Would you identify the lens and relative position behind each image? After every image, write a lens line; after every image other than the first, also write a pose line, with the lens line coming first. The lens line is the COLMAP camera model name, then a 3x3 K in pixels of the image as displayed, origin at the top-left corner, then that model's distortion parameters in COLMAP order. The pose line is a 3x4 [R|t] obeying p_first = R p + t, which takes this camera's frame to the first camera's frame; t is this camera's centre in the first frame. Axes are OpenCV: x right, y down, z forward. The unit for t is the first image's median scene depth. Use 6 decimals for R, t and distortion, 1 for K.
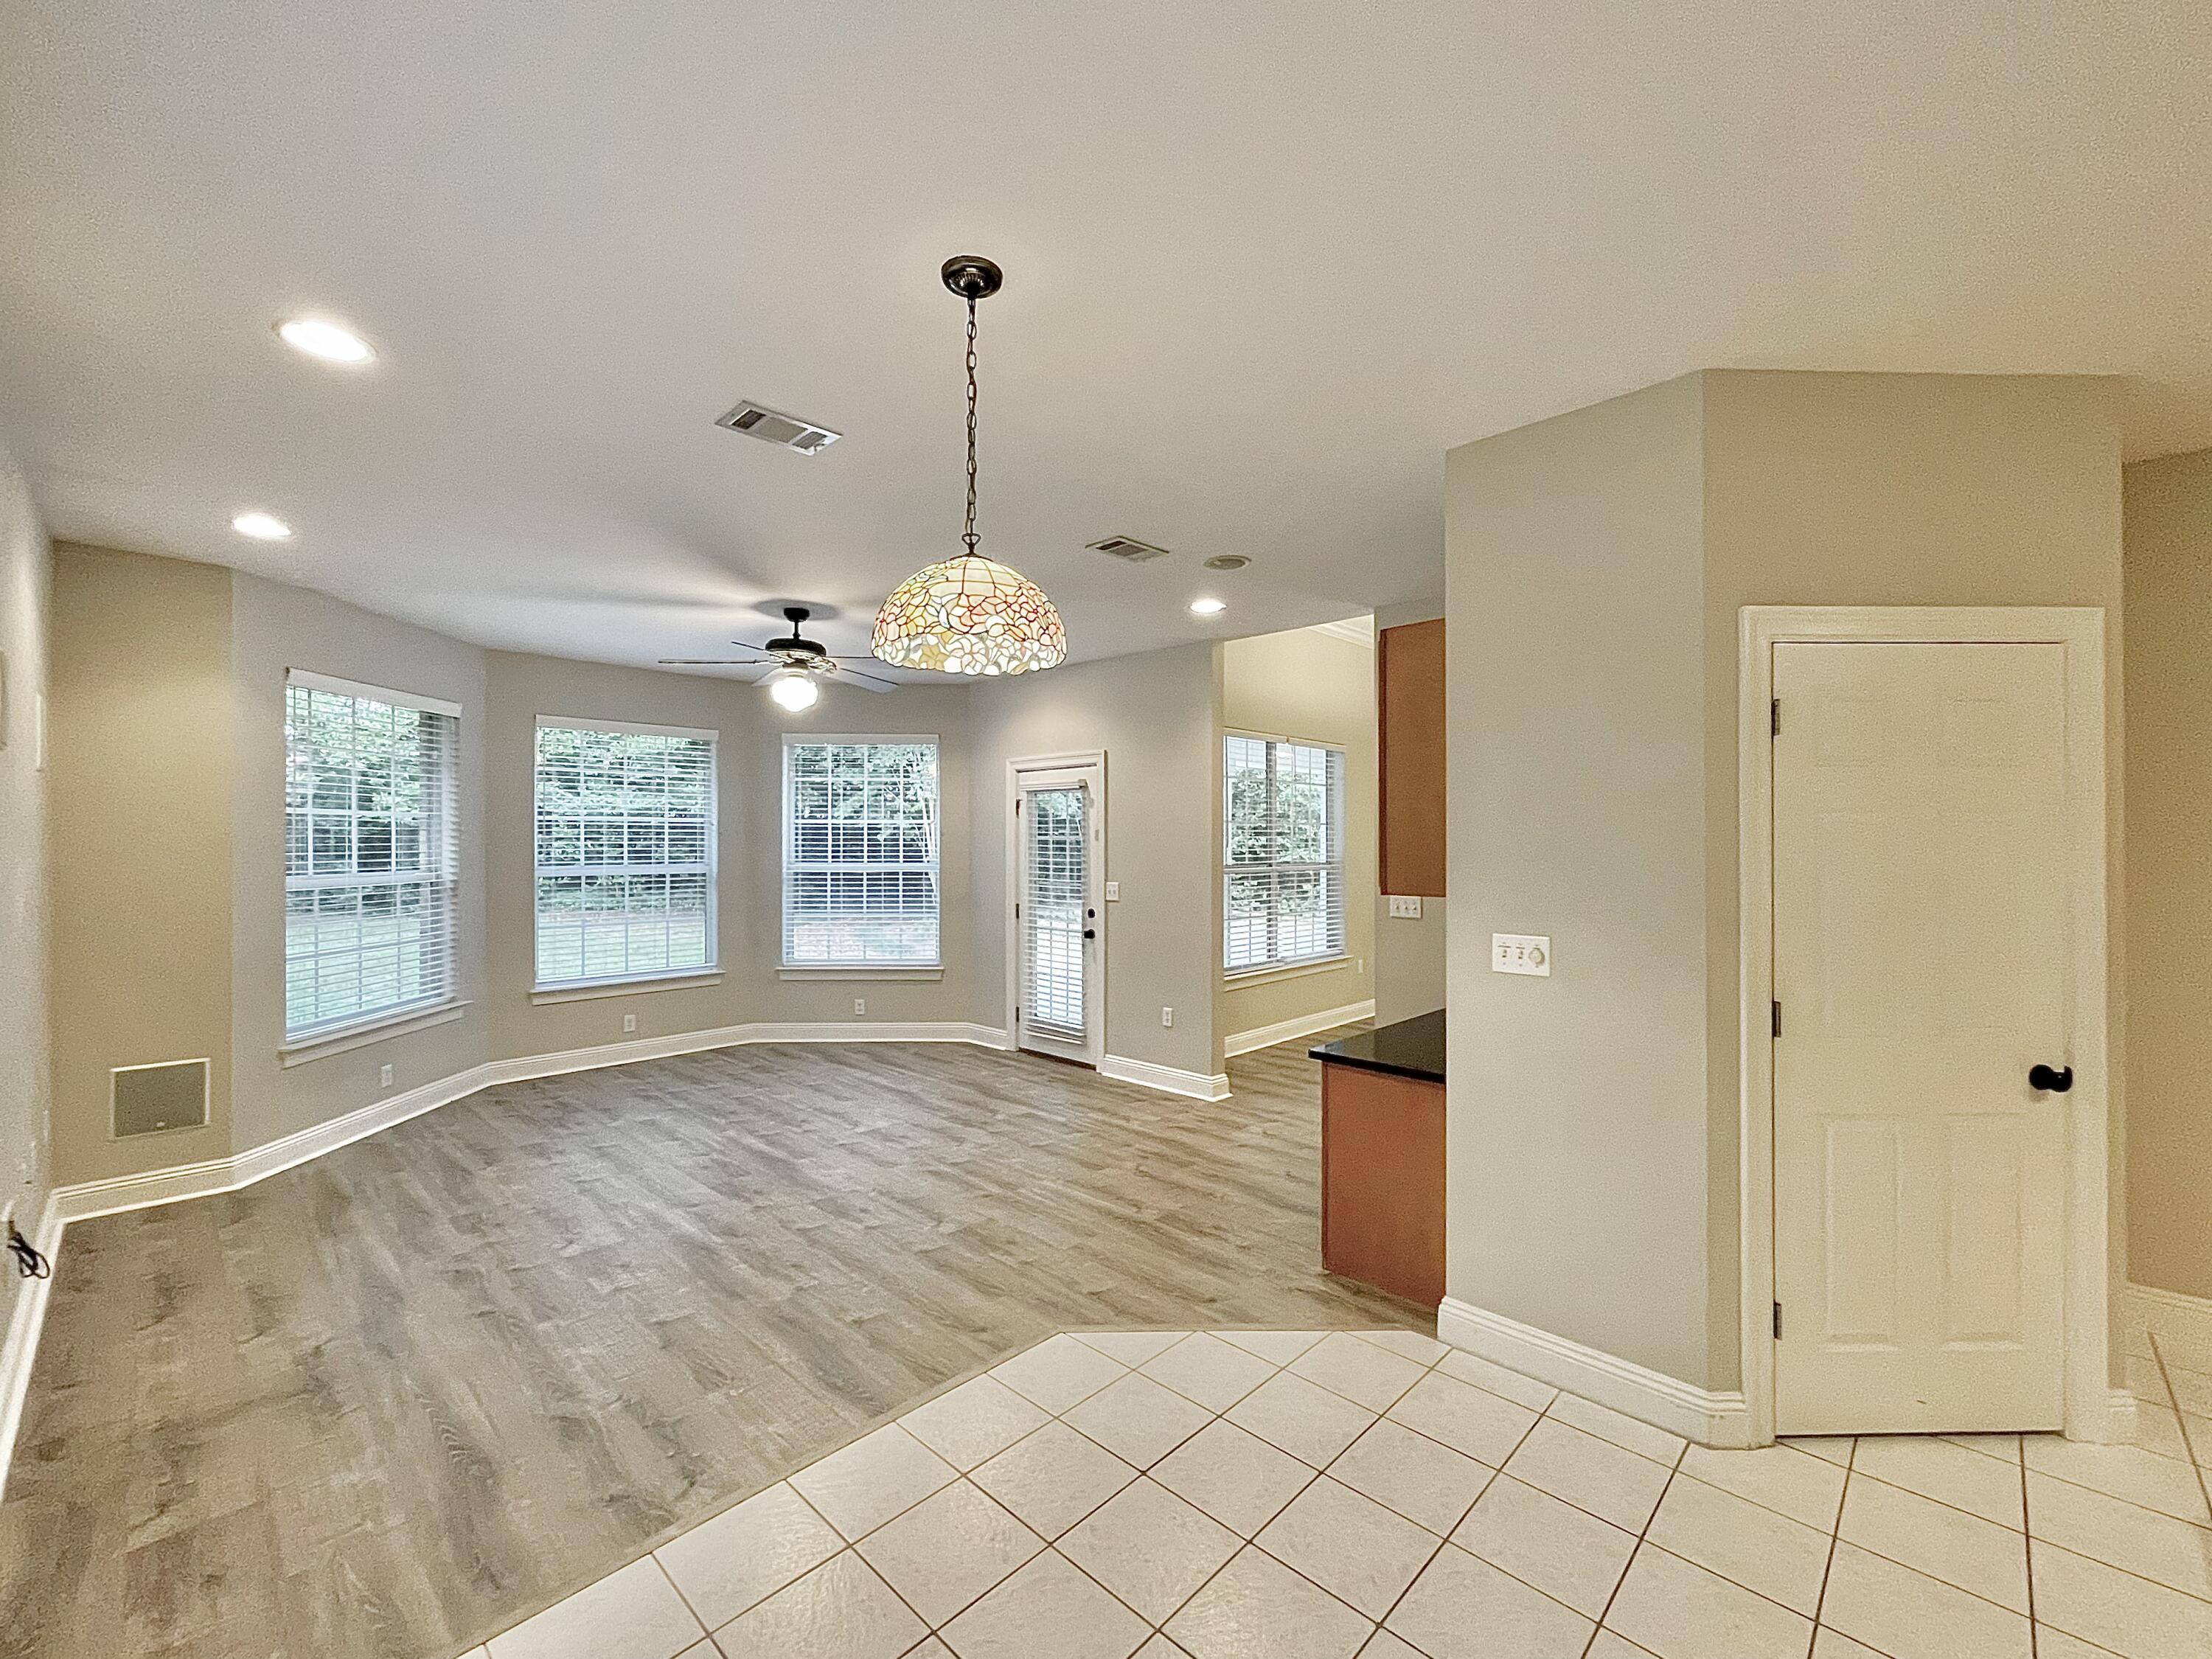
lens RADIAL K [[919.9, 0, 1110.9], [0, 919.9, 839.0], [0, 0, 1]] dist [0.000553, -0.000206]
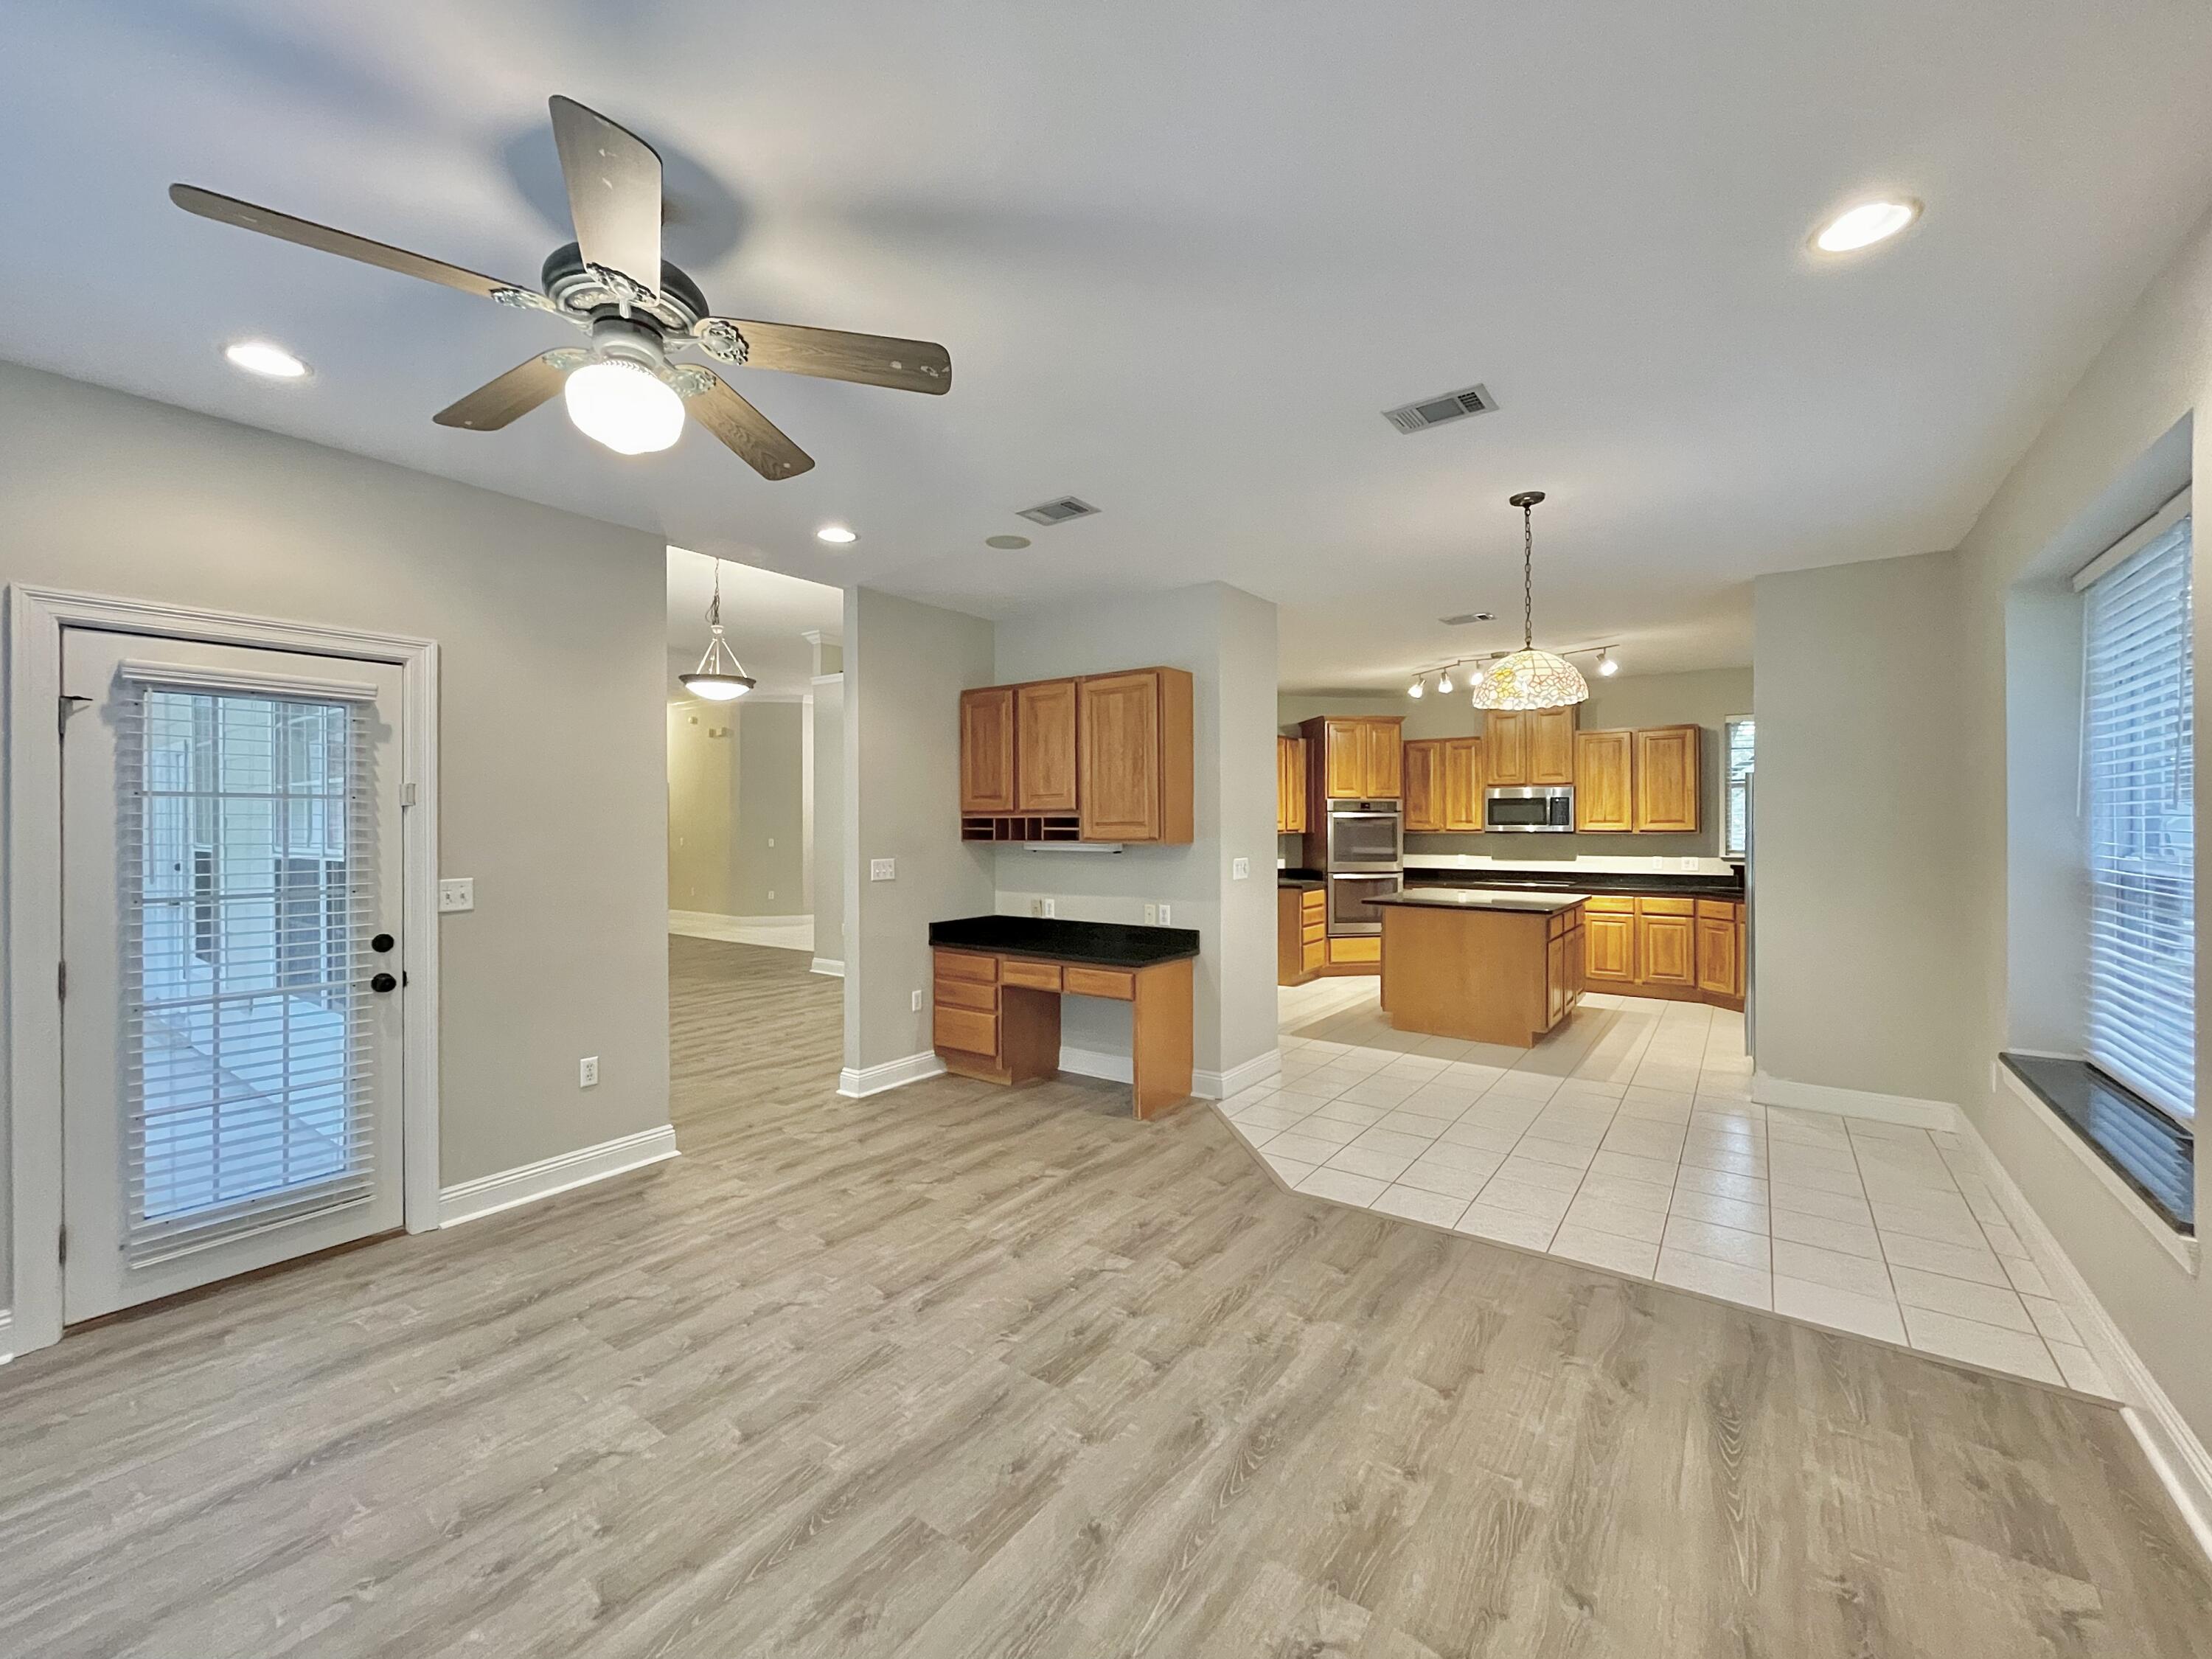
lens RADIAL K [[890.6, 0, 1100.6], [0, 890.6, 823.5], [0, 0, 1]] dist [-0.001040, -0.000137]
pose [[-0.129208, 0.001435, 0.991616, -0.788764], [0.003208, 0.999994, -0.001029, 0.019973], [-0.991612, 0.003048, -0.129212, 0.903452]]
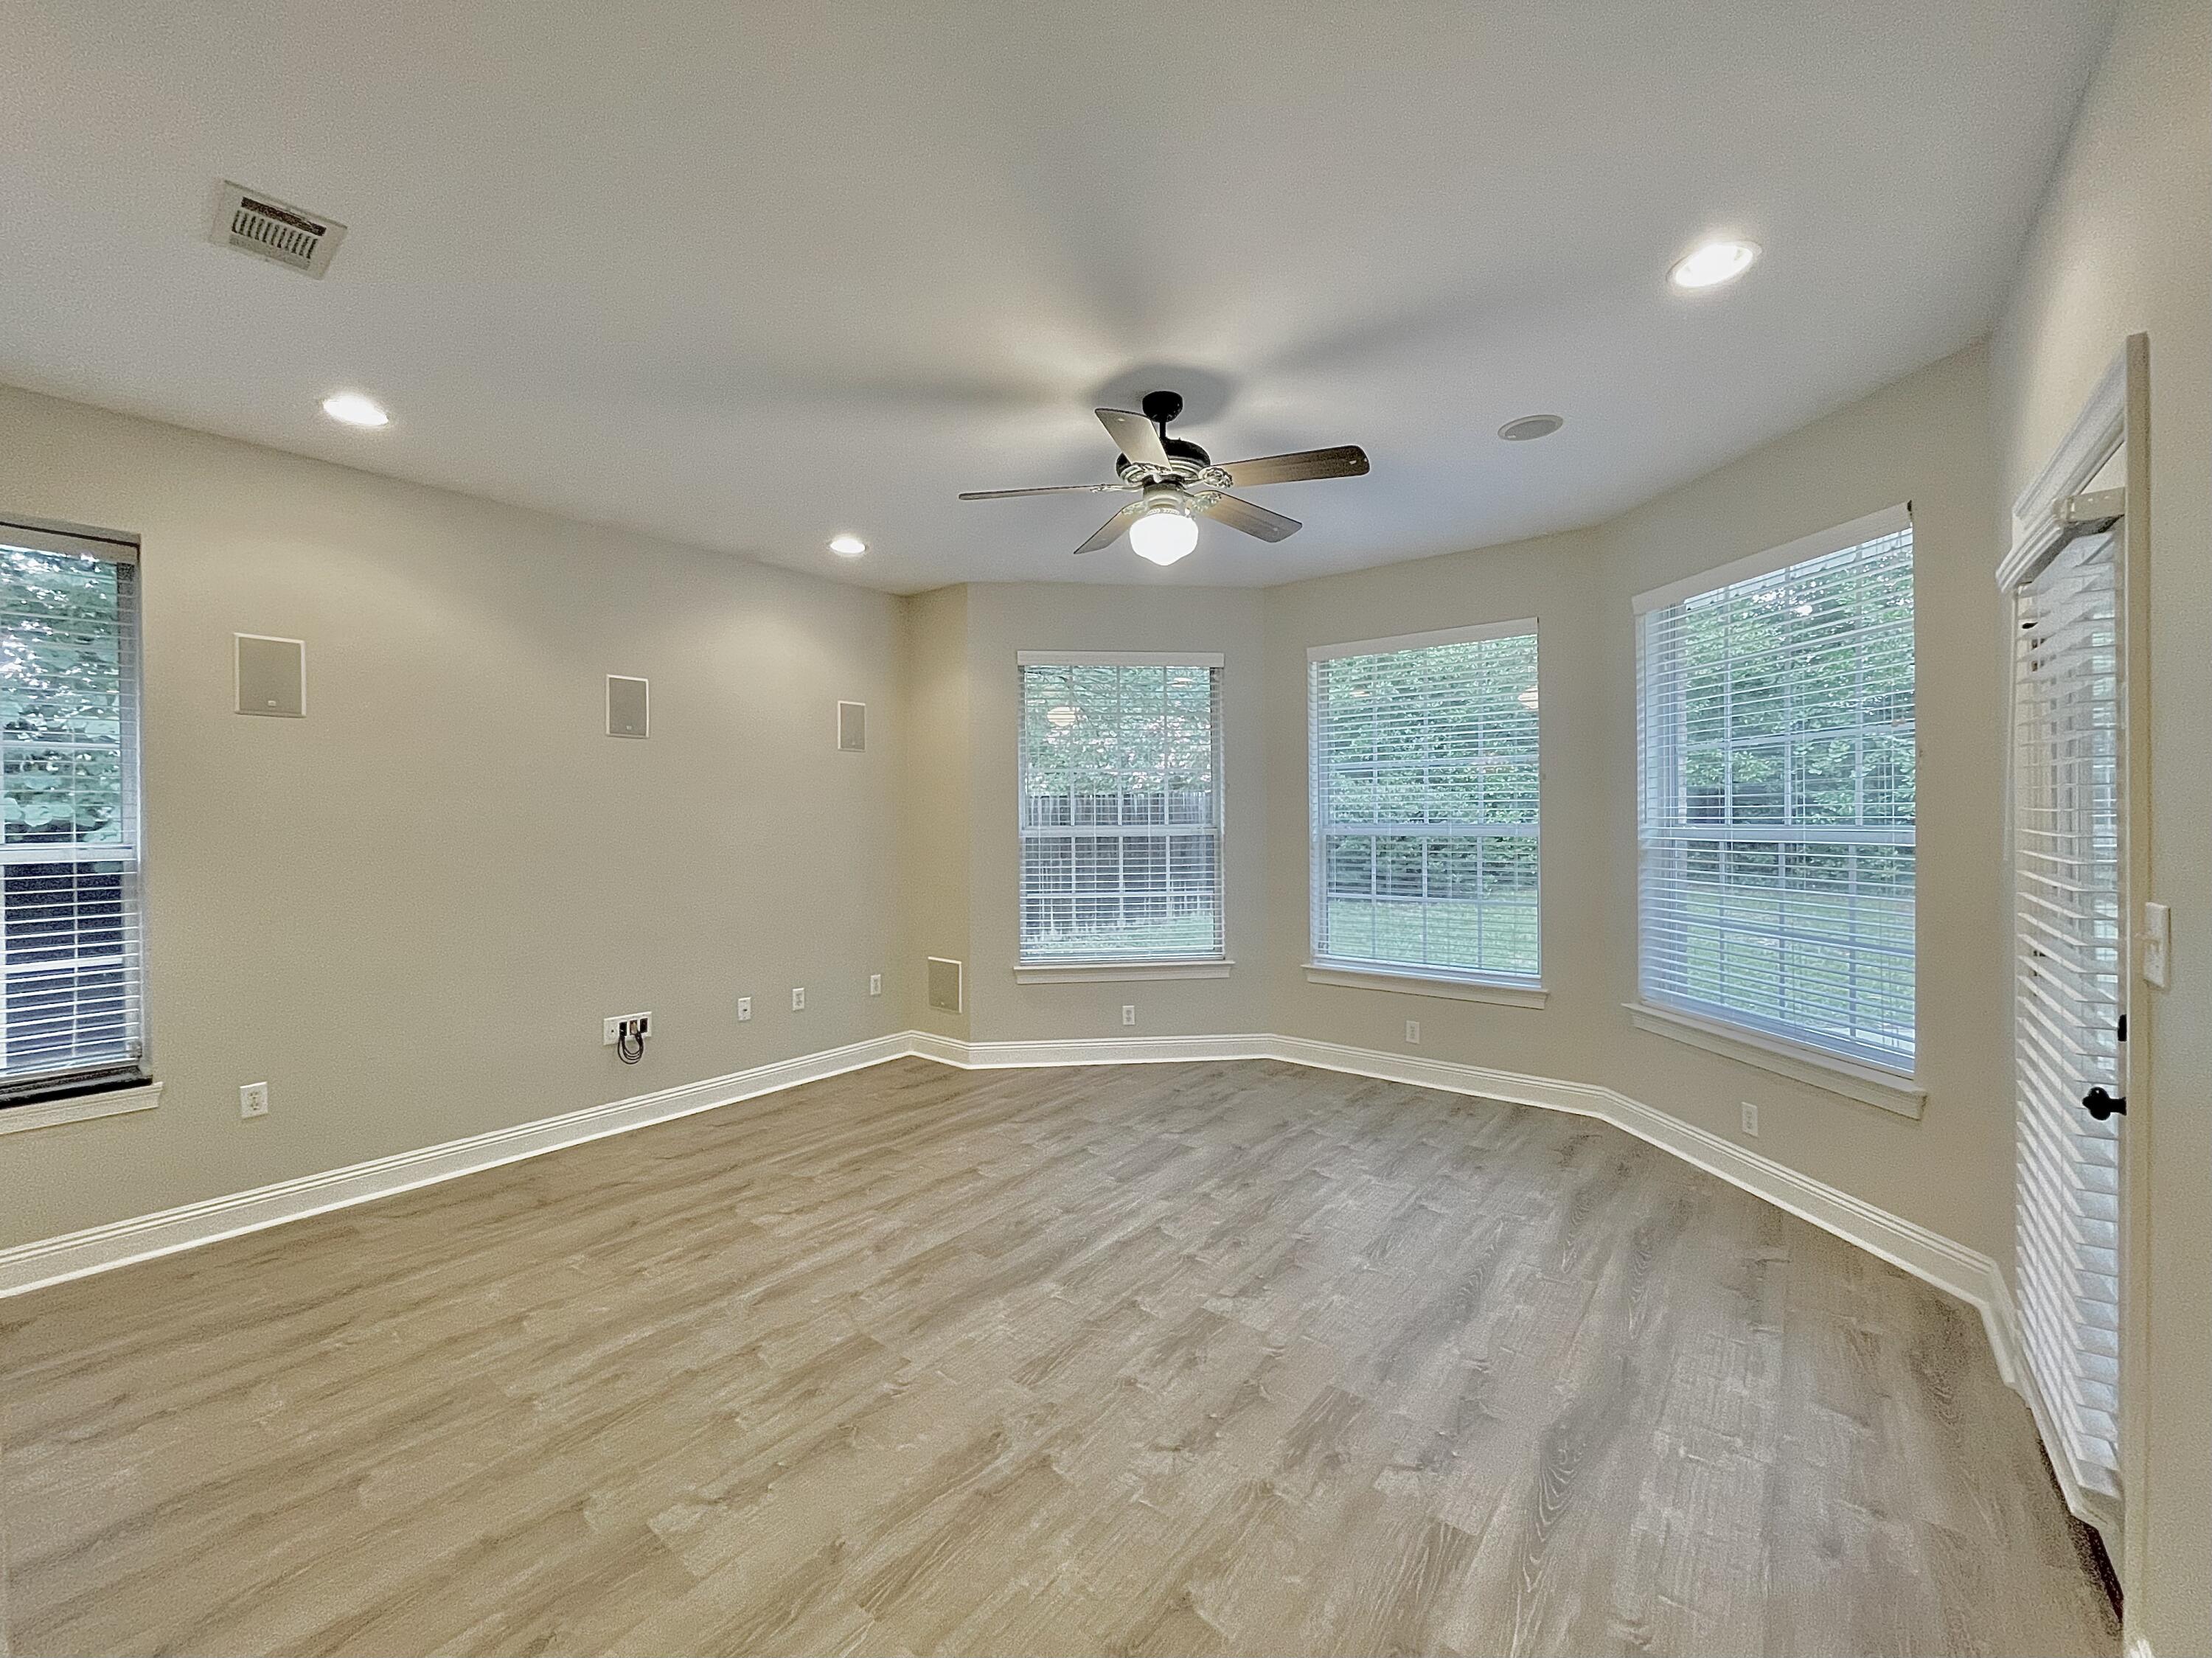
lens RADIAL K [[903.8, 0, 1101.2], [0, 903.8, 822.8], [0, 0, 1]] dist [-0.001319, 0.000090]
pose [[0.082709, 0.005504, -0.996559, 0.269445], [0.007348, 0.999954, 0.006132, 0.031687], [0.996547, -0.007830, 0.082664, 0.963533]]
